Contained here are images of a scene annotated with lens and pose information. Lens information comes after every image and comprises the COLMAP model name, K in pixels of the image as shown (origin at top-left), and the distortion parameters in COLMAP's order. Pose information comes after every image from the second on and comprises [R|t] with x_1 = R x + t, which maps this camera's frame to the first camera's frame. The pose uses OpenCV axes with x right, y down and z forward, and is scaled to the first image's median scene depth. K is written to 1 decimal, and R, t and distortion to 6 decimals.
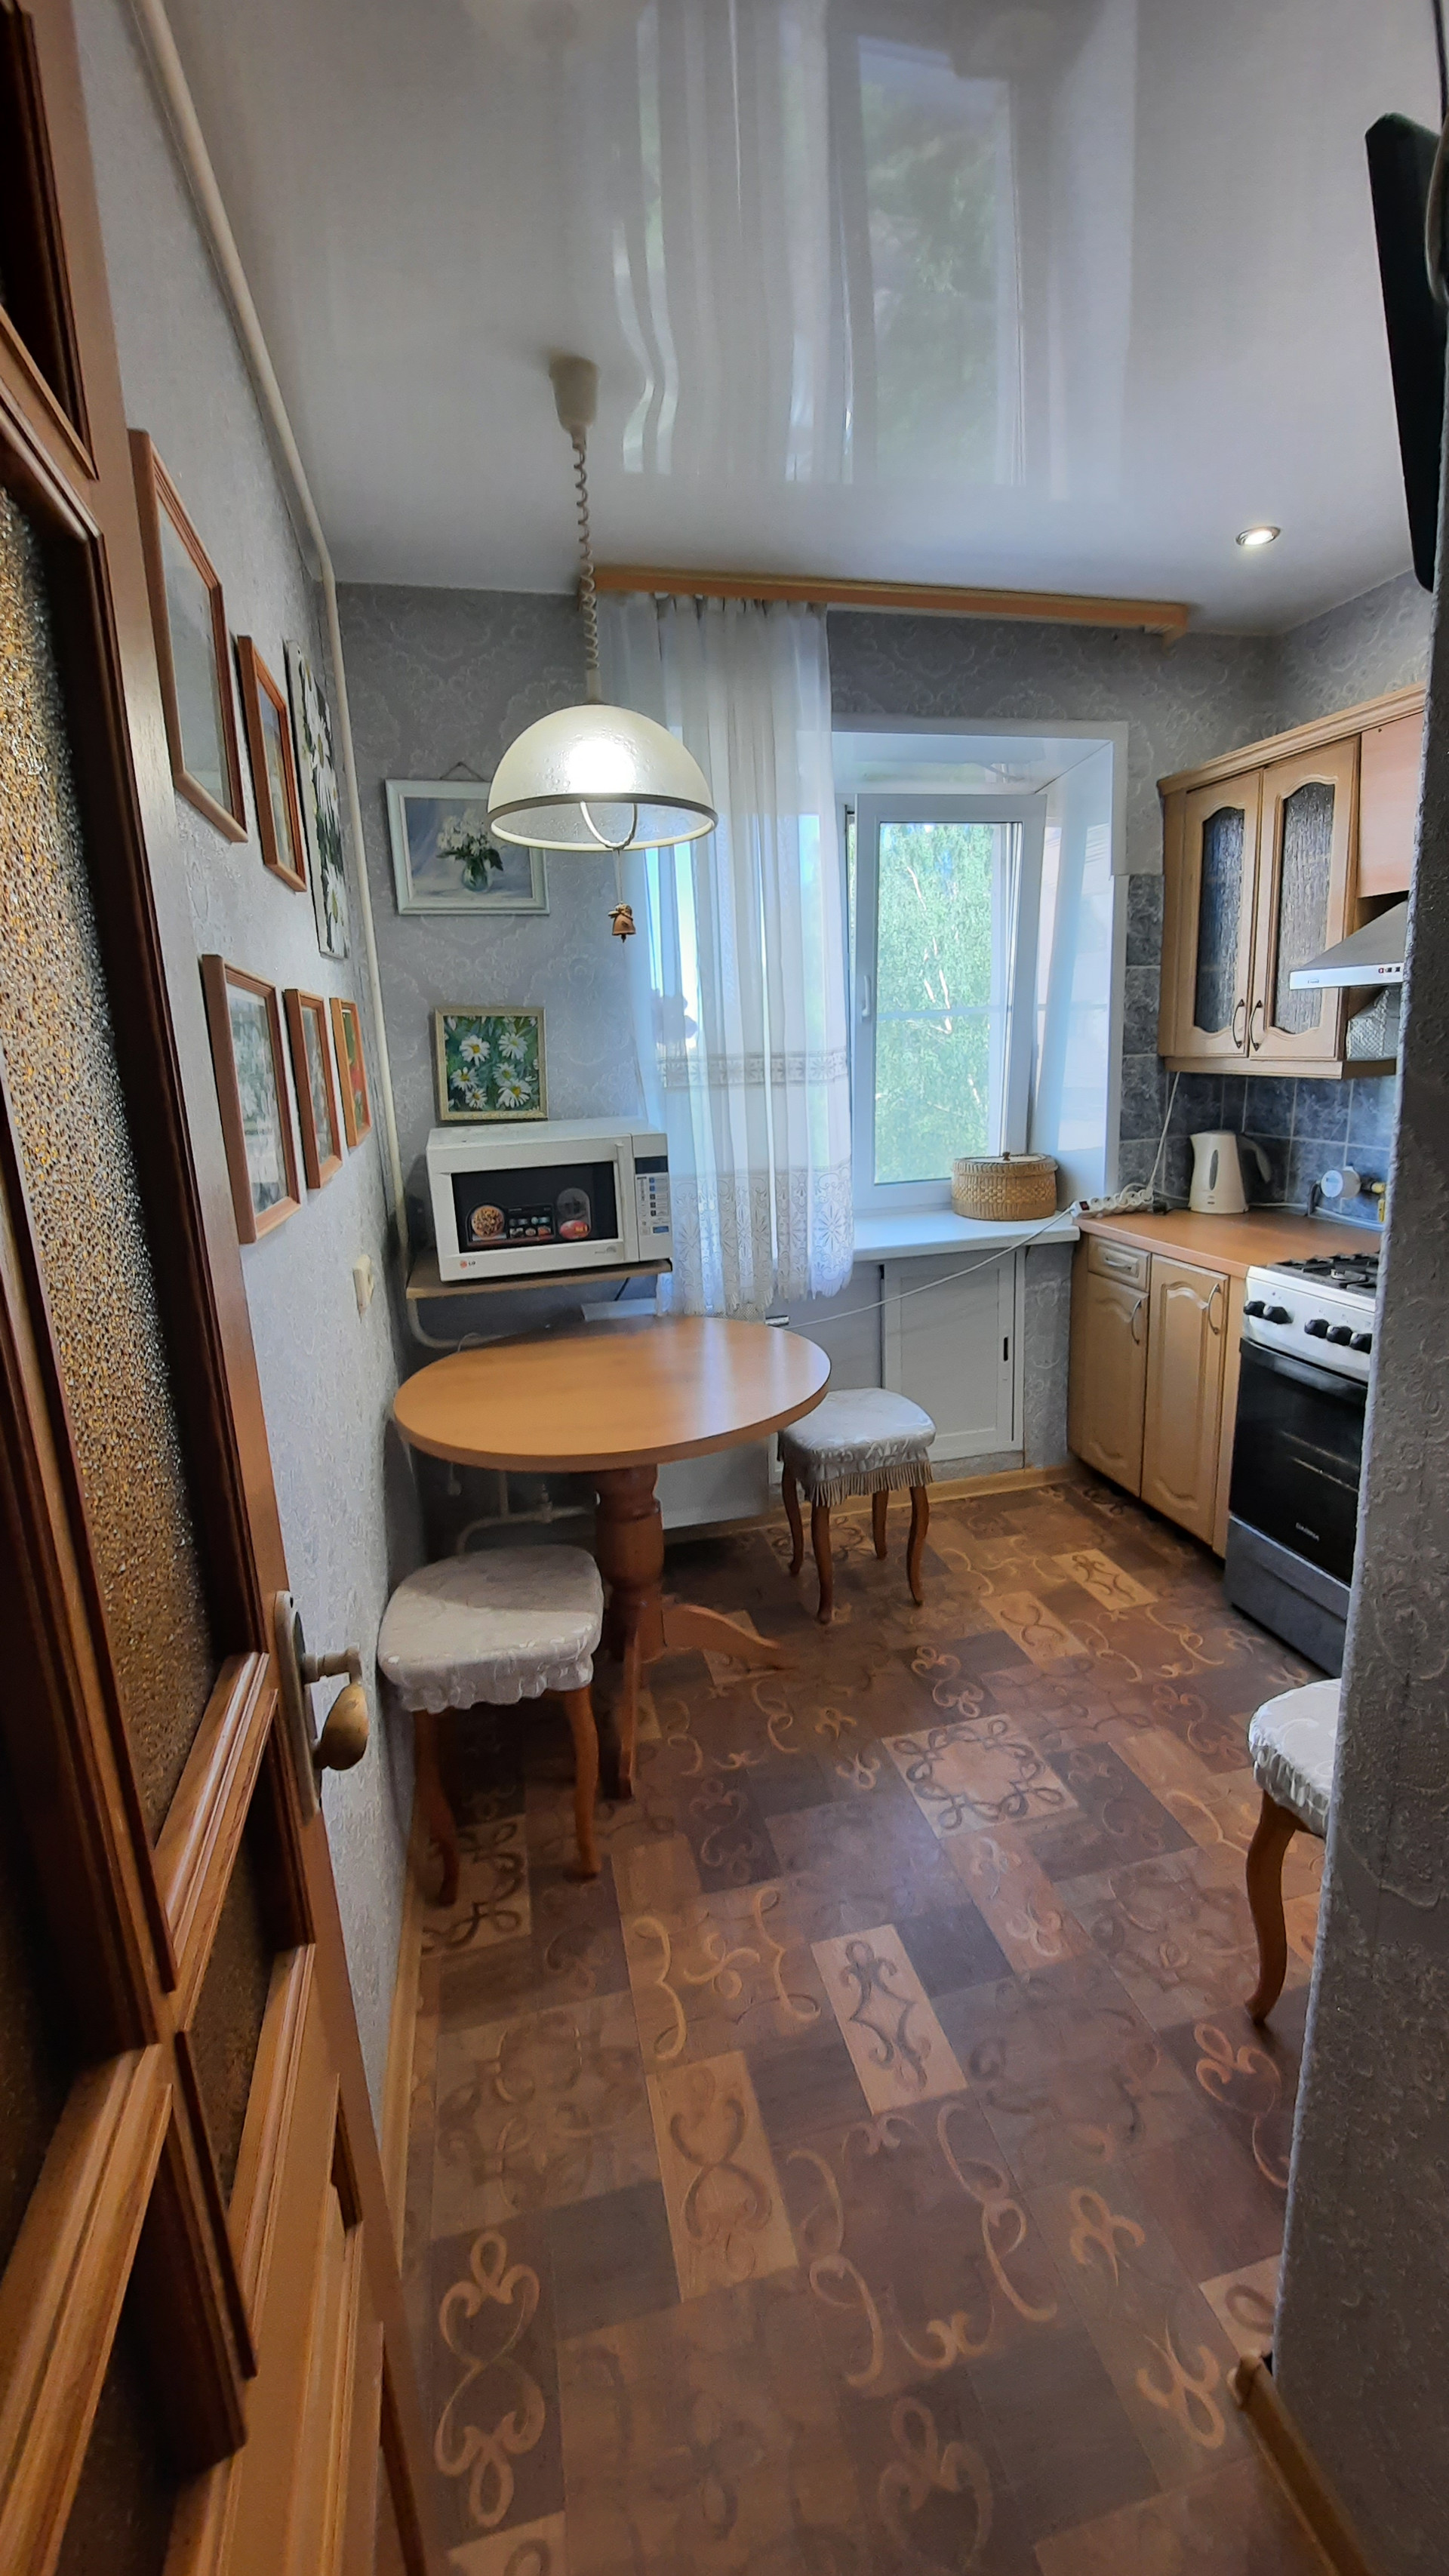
lens RADIAL K [[1058.1, 0, 743.4], [0, 1058.1, 1276.8], [0, 0, 1]] dist [-0.001880, -0.001149]
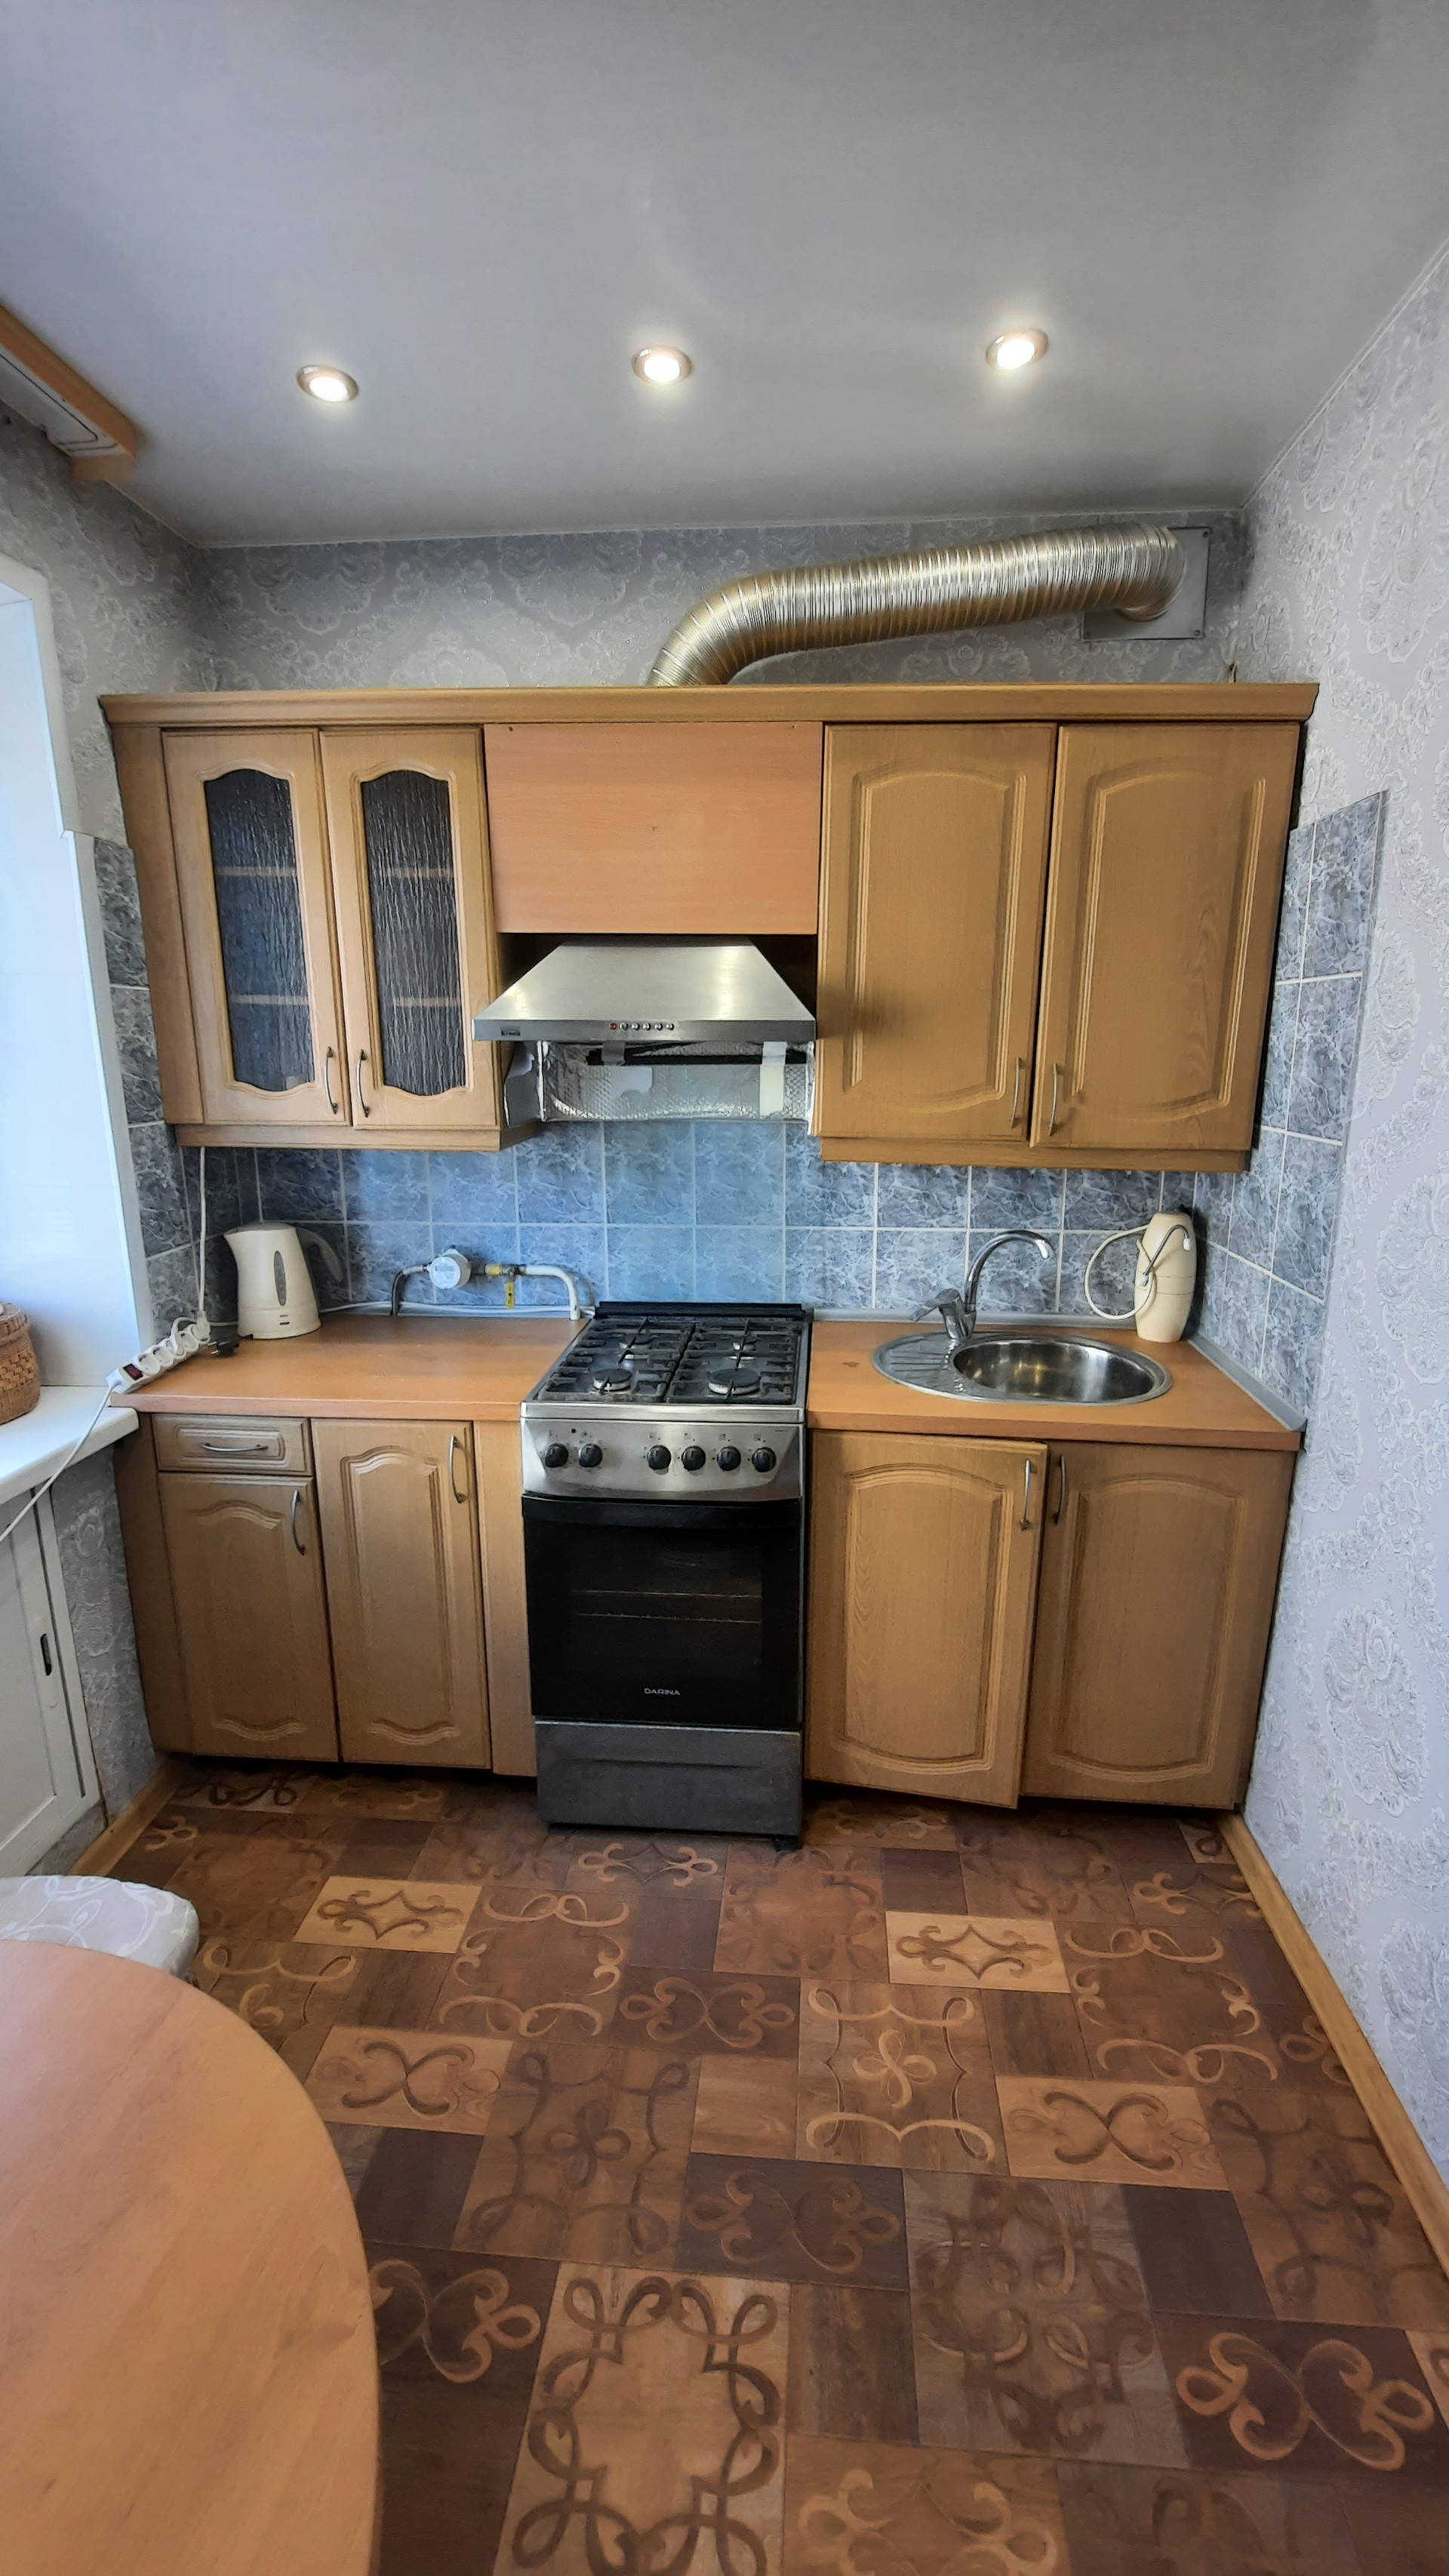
lens RADIAL K [[1058.1, 0, 746.0], [0, 1058.1, 1269.5], [0, 0, 1]] dist [-0.001880, -0.001149]
pose [[0.317046, -0.162659, 0.934357, -0.141598], [0.201167, 0.974299, 0.101353, -0.129240], [-0.926830, 0.155829, 0.341619, 0.510290]]
